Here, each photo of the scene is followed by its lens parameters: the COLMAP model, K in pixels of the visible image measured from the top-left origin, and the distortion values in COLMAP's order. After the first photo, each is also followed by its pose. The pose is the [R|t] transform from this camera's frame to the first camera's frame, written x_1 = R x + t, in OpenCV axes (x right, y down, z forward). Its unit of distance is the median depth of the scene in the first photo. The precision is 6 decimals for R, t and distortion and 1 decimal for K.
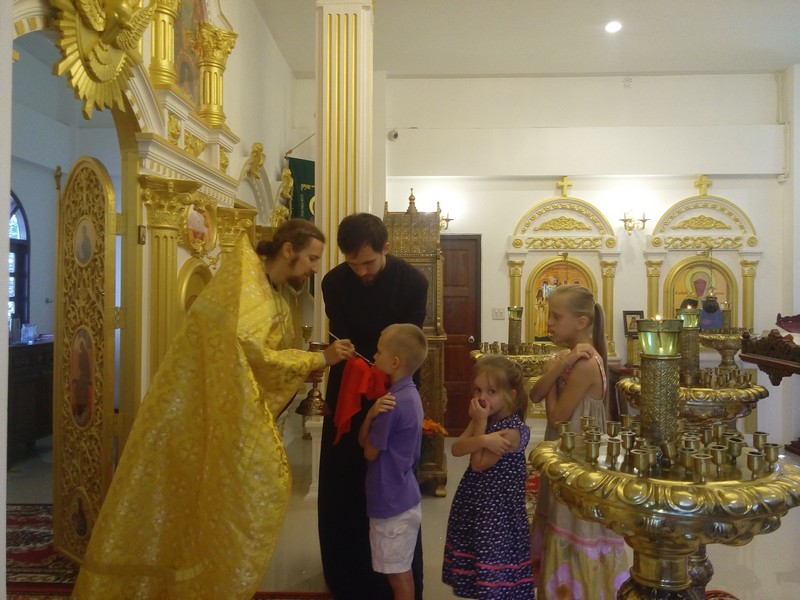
lens RADIAL K [[679.6, 0, 410.7], [0, 679.6, 294.6], [0, 0, 1]] dist [0.095068, -0.113963]
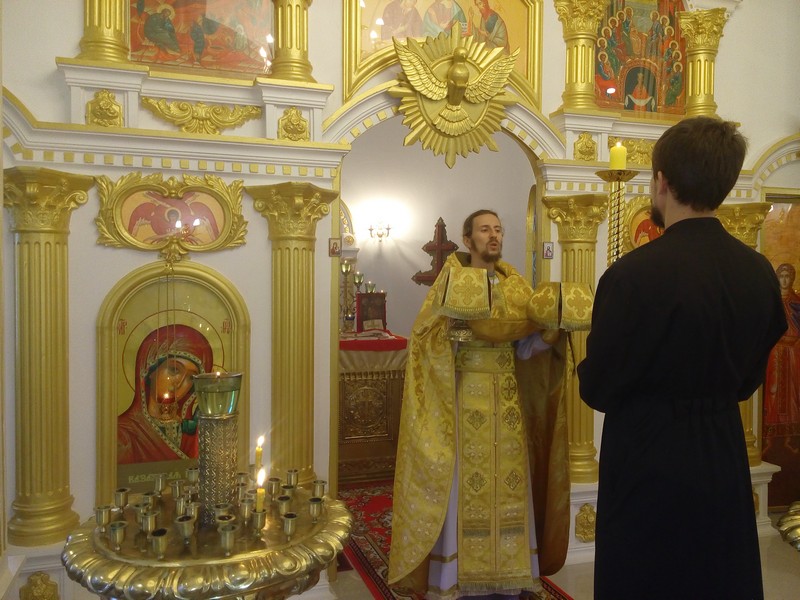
lens RADIAL K [[671.8, 0, 401.6], [0, 671.8, 295.5], [0, 0, 1]] dist [0.084527, -0.116689]
pose [[0.359090, 0.022555, -0.933030, 0.441539], [0.001099, 0.999697, 0.024589, -0.033026], [0.933302, -0.009856, 0.358957, 0.311071]]
